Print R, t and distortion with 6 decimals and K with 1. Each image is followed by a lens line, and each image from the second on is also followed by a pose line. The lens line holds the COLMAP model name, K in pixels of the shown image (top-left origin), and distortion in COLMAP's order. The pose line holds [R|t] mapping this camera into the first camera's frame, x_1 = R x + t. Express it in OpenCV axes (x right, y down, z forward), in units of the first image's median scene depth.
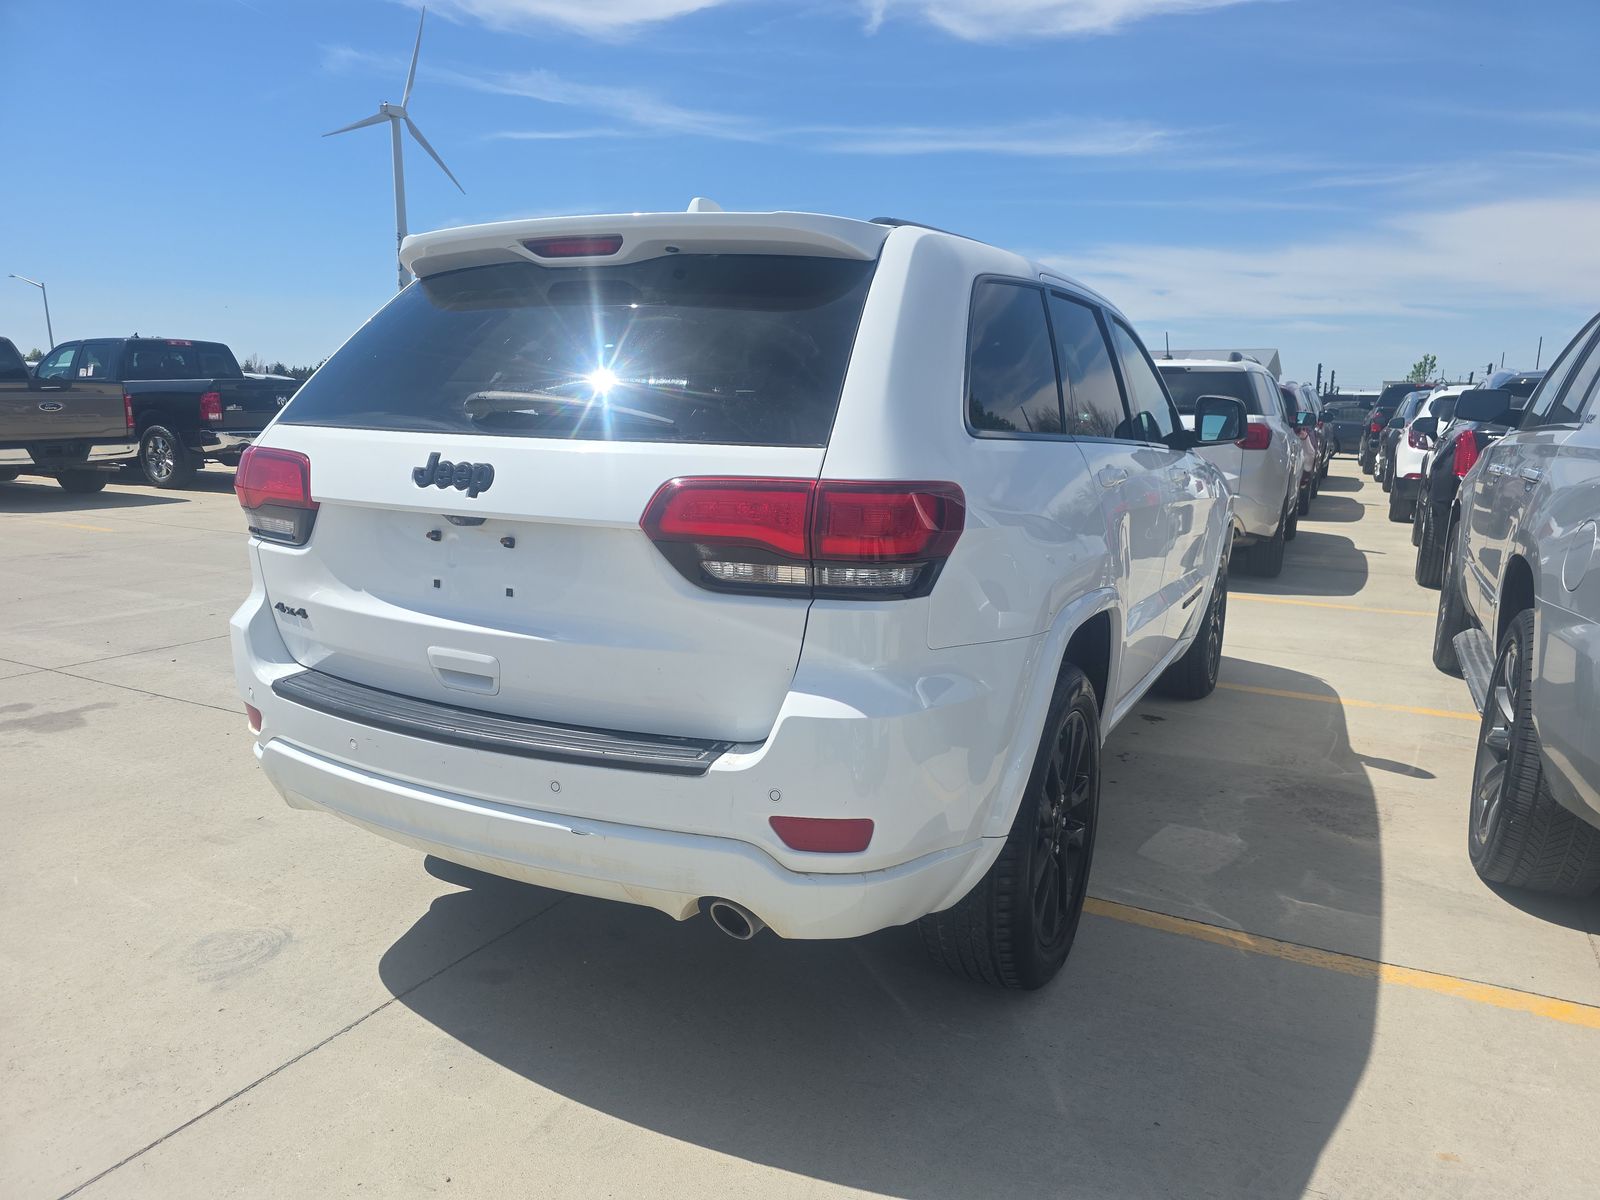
lens RADIAL K [[1106.6, 0, 788.5], [0, 1106.6, 595.9], [0, 0, 1]] dist [0.042458, -0.045763]
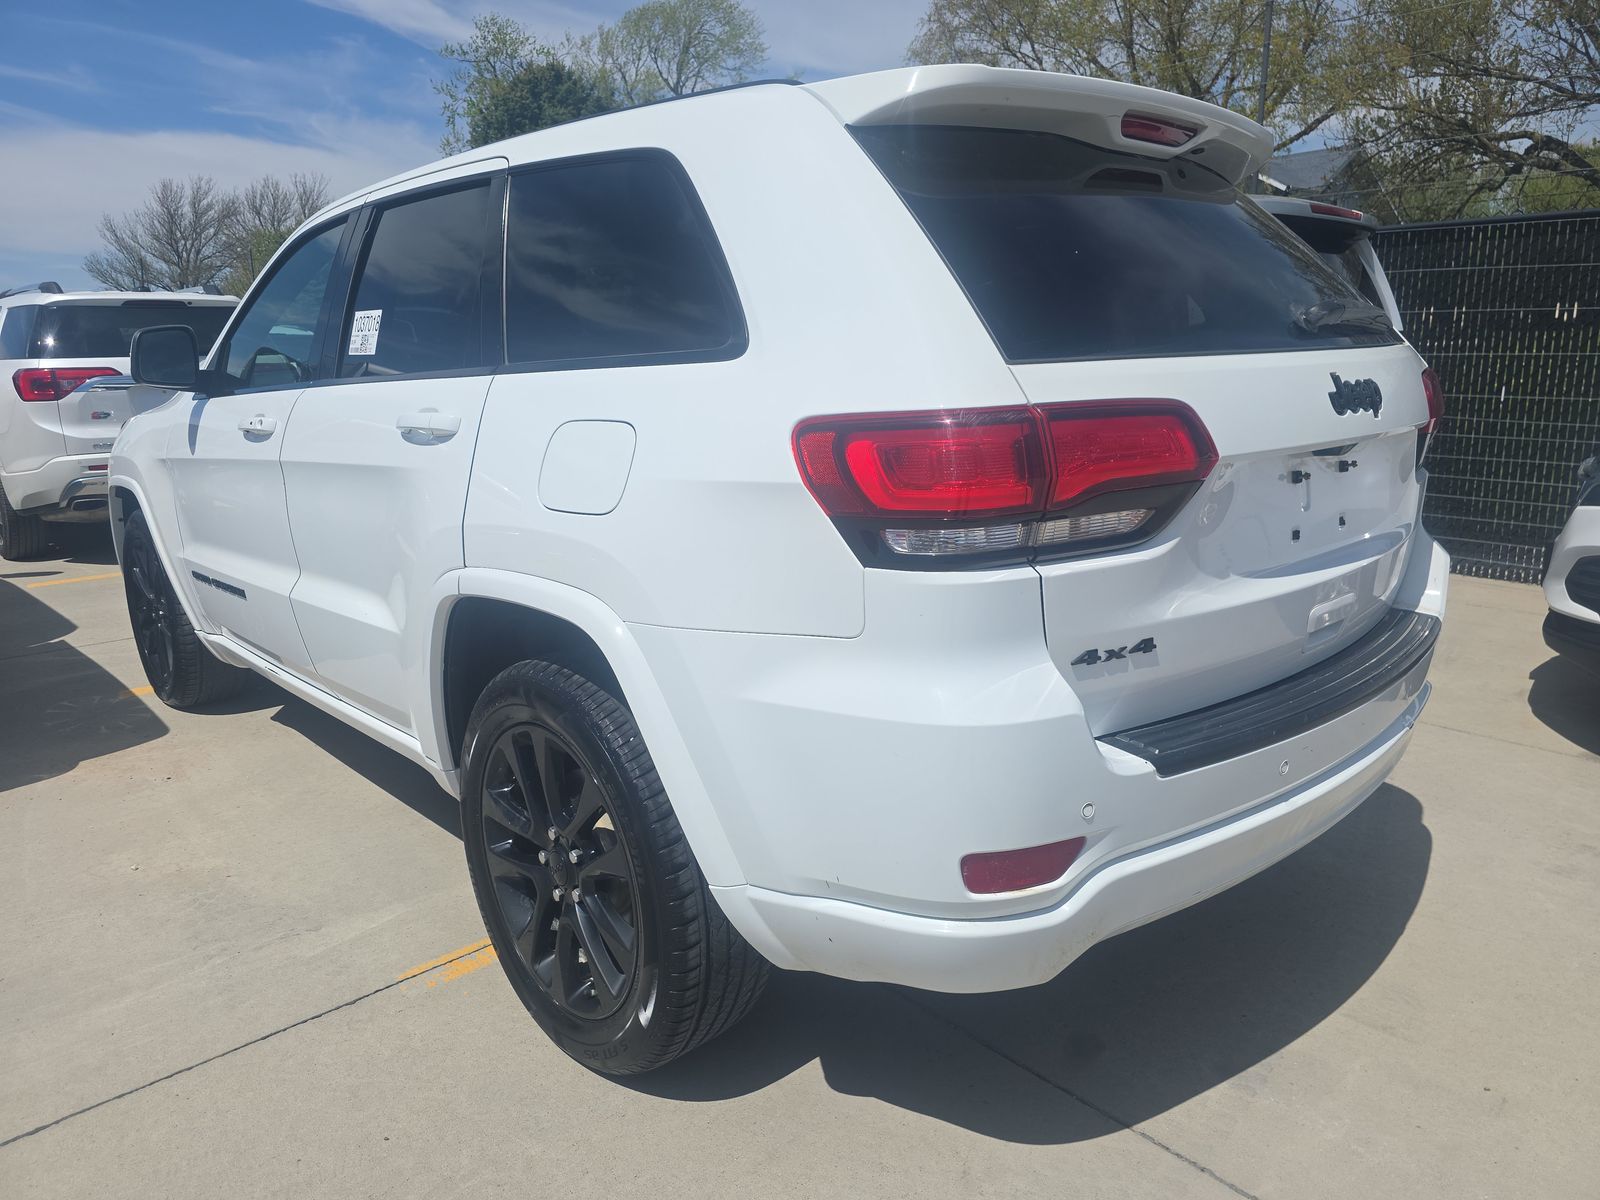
lens RADIAL K [[1115.5, 0, 796.2], [0, 1115.5, 577.1], [0, 0, 1]] dist [0.047578, -0.053001]
pose [[0.338128, -0.223183, 0.914253, -1.264810], [0.194540, 0.967066, 0.164127, -0.198219], [-0.920773, 0.122363, 0.370410, 1.077768]]
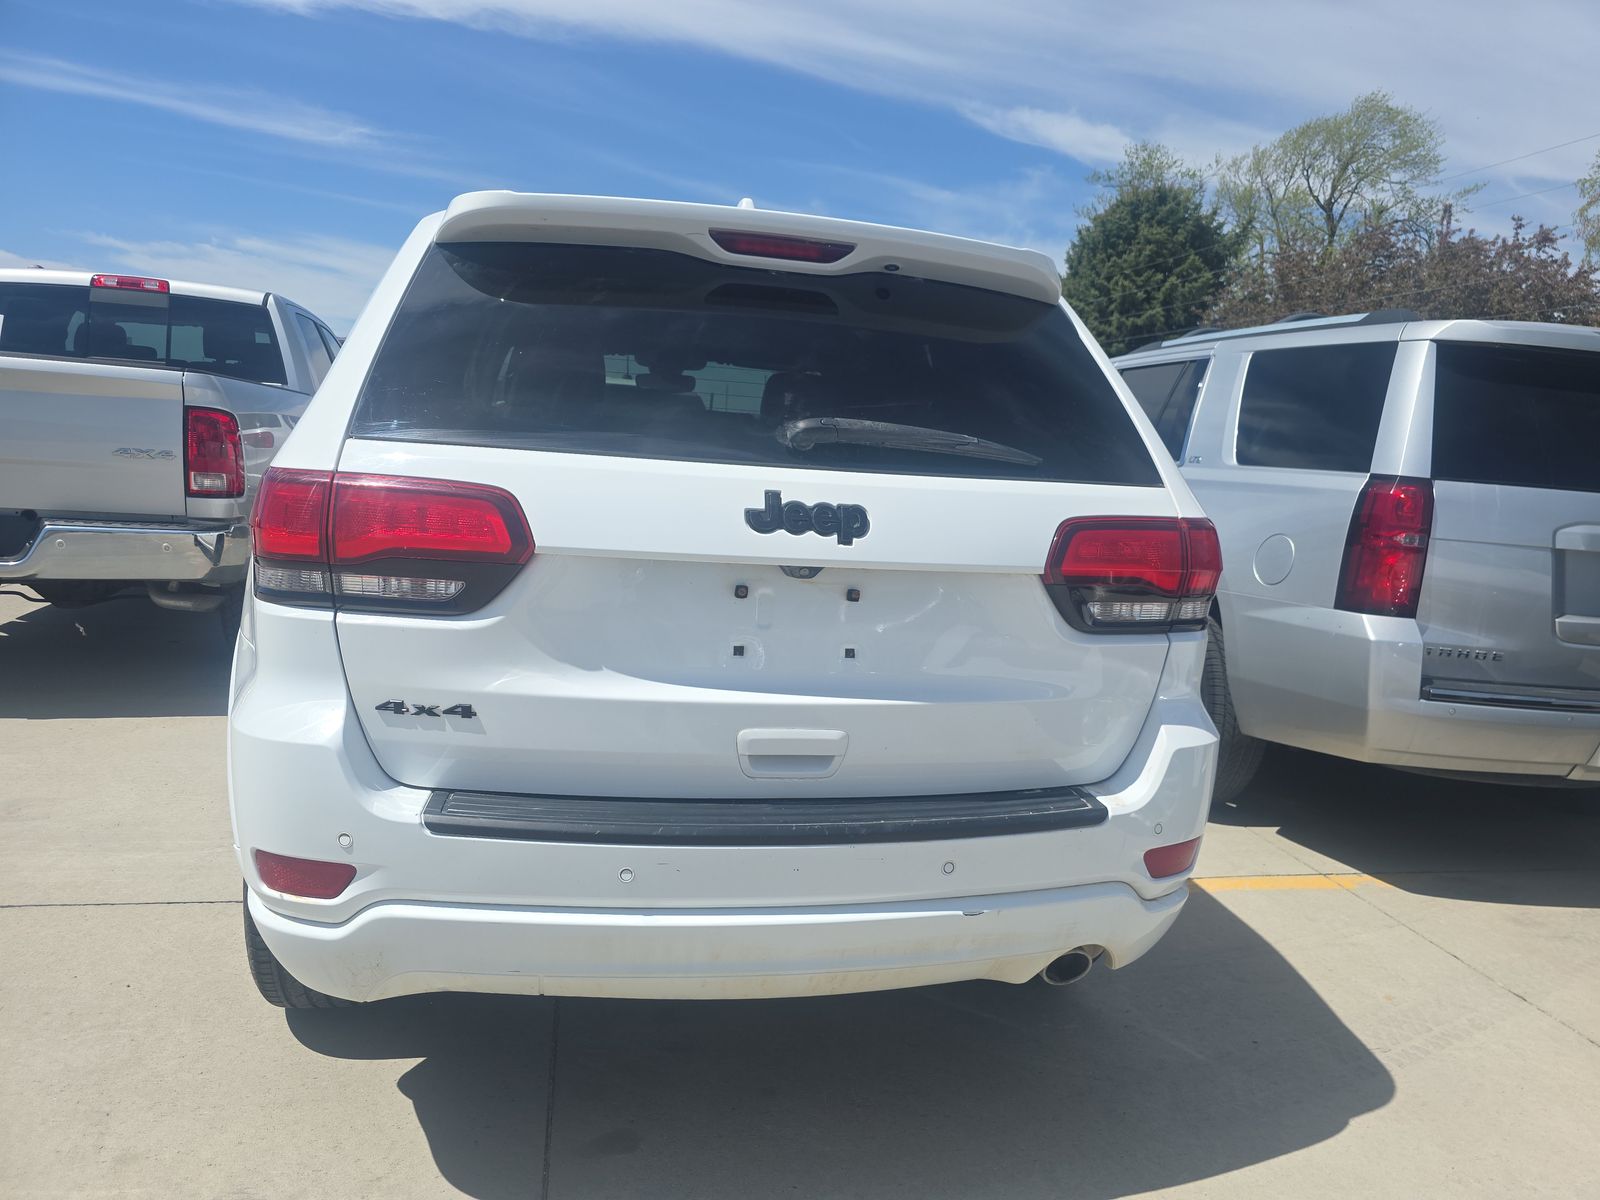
lens RADIAL K [[1115.5, 0, 796.2], [0, 1115.5, 577.1], [0, 0, 1]] dist [0.047578, -0.053001]
pose [[0.775260, -0.049474, 0.629701, -0.819719], [0.061759, 0.998088, 0.002383, -0.066359], [-0.628615, 0.037042, 0.776834, 0.358584]]
